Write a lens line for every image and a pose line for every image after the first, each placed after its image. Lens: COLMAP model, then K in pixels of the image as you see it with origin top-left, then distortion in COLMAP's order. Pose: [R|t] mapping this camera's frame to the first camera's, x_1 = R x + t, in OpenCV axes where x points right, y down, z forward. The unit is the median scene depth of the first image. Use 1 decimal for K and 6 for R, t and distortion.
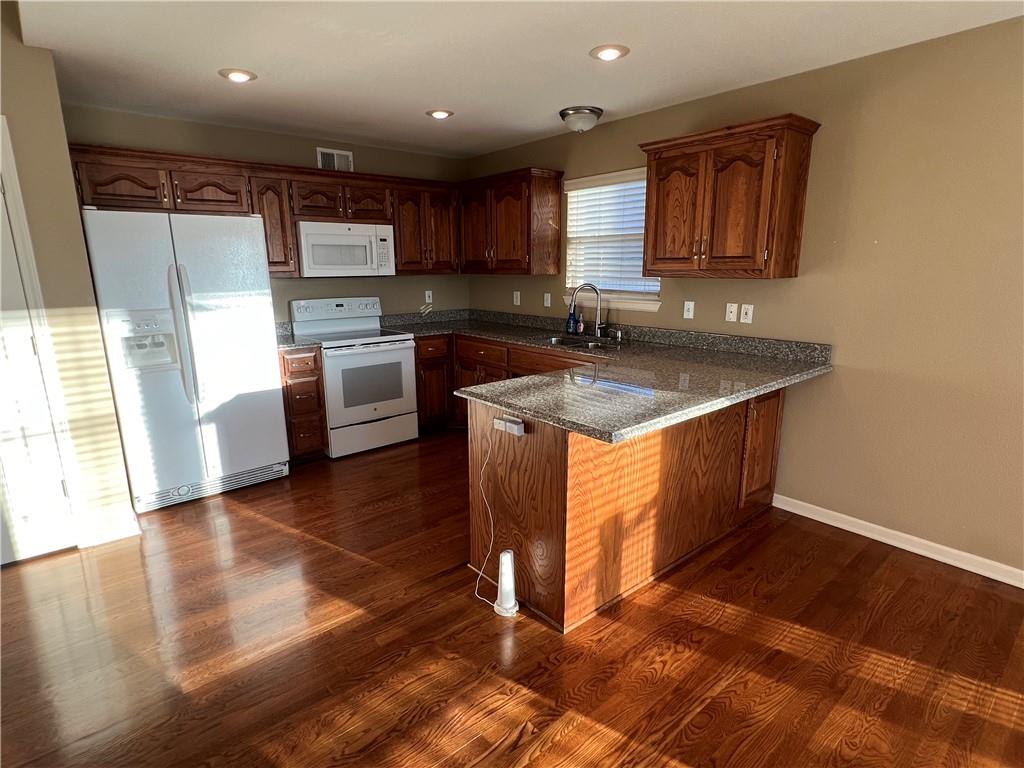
lens RADIAL K [[532.9, 0, 503.7], [0, 532.9, 385.6], [0, 0, 1]] dist [0.000243, -0.001917]
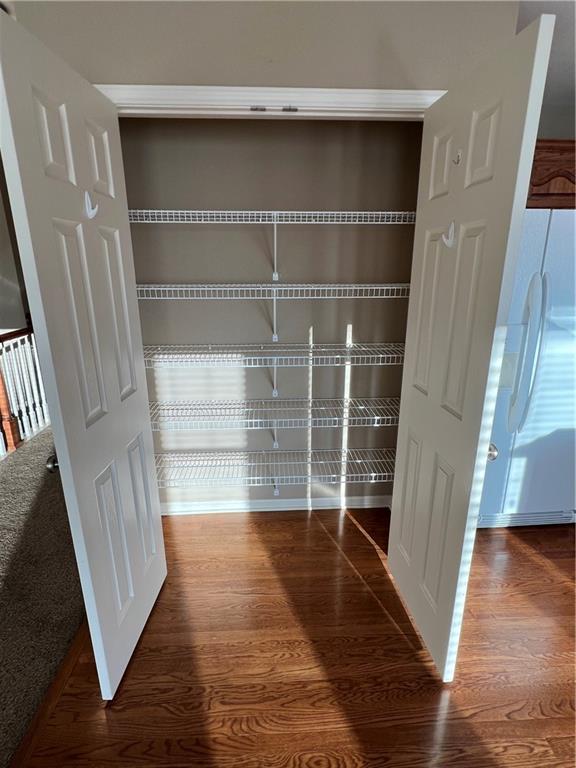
lens RADIAL K [[399.7, 0, 287.9], [0, 399.7, 383.7], [0, 0, 1]] dist [0.000243, -0.001917]
pose [[0.799214, 0.184430, -0.572052, -0.542630], [-0.145156, 0.982812, 0.114062, -0.069311], [0.583256, -0.008123, 0.812248, 0.262741]]
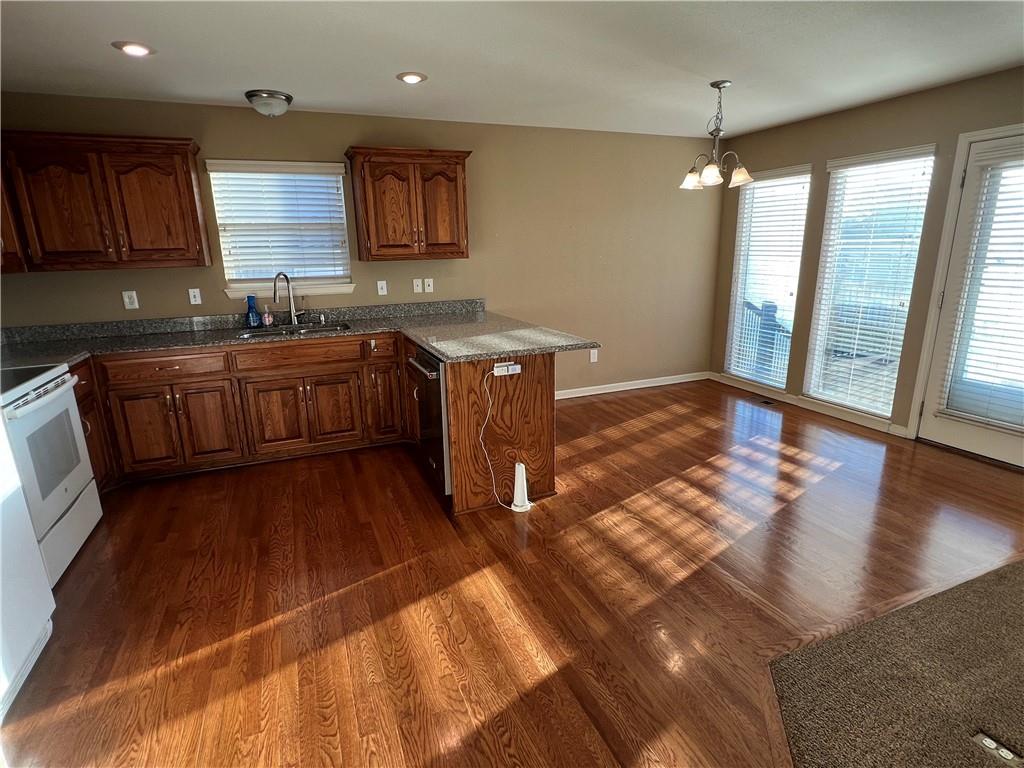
lens RADIAL K [[532.9, 0, 509.2], [0, 532.9, 386.9], [0, 0, 1]] dist [0.000243, -0.001917]
pose [[0.297873, -0.242337, 0.923333, -0.867440], [0.233511, 0.956354, 0.175671, -0.081084], [-0.925605, 0.163280, 0.341460, 0.395566]]
